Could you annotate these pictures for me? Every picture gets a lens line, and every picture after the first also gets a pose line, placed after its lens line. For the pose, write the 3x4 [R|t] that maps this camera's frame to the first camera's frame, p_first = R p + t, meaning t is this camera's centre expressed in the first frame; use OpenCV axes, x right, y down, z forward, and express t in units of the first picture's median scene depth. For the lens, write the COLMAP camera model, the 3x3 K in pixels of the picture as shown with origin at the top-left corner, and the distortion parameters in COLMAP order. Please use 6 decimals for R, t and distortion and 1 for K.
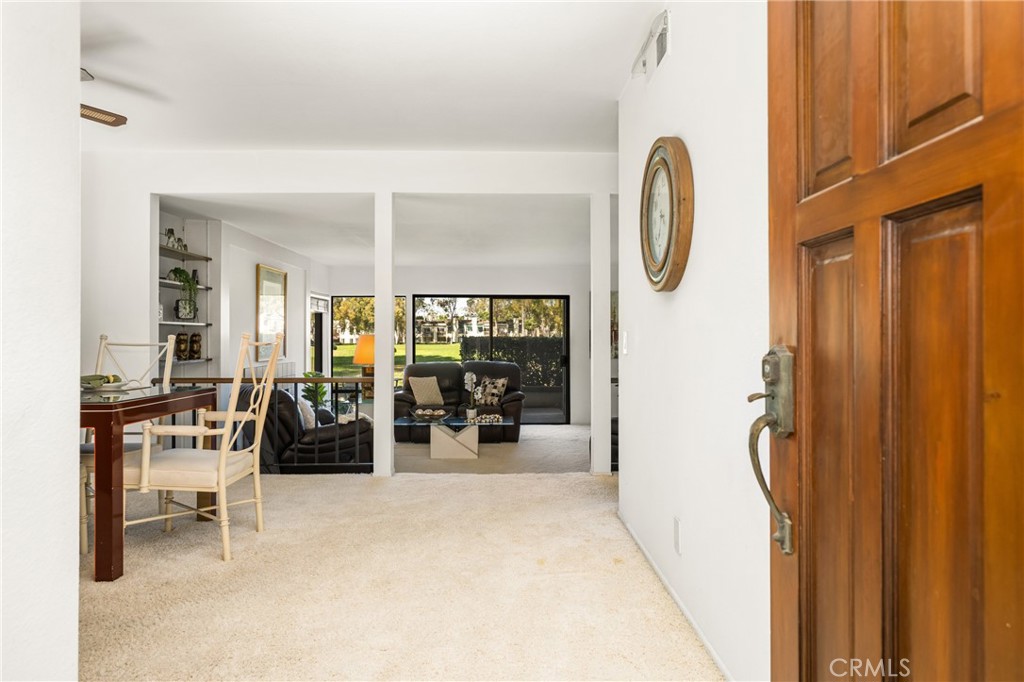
lens RADIAL K [[624.1, 0, 507.6], [0, 624.1, 337.5], [0, 0, 1]] dist [-0.001598, 0.000150]
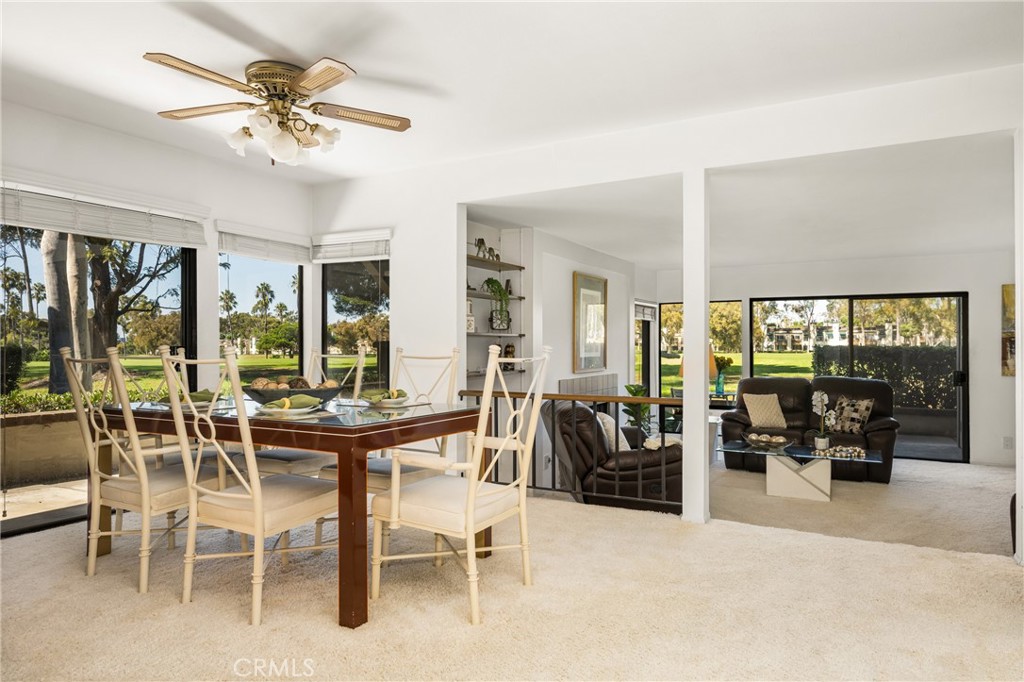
lens RADIAL K [[618.0, 0, 533.0], [0, 618.0, 343.5], [0, 0, 1]] dist [0.001579, 0.000008]
pose [[0.873373, -0.001465, -0.487049, 0.007059], [-0.000112, 0.999995, -0.003209, -0.004817], [0.487051, 0.002858, 0.873369, 0.167328]]
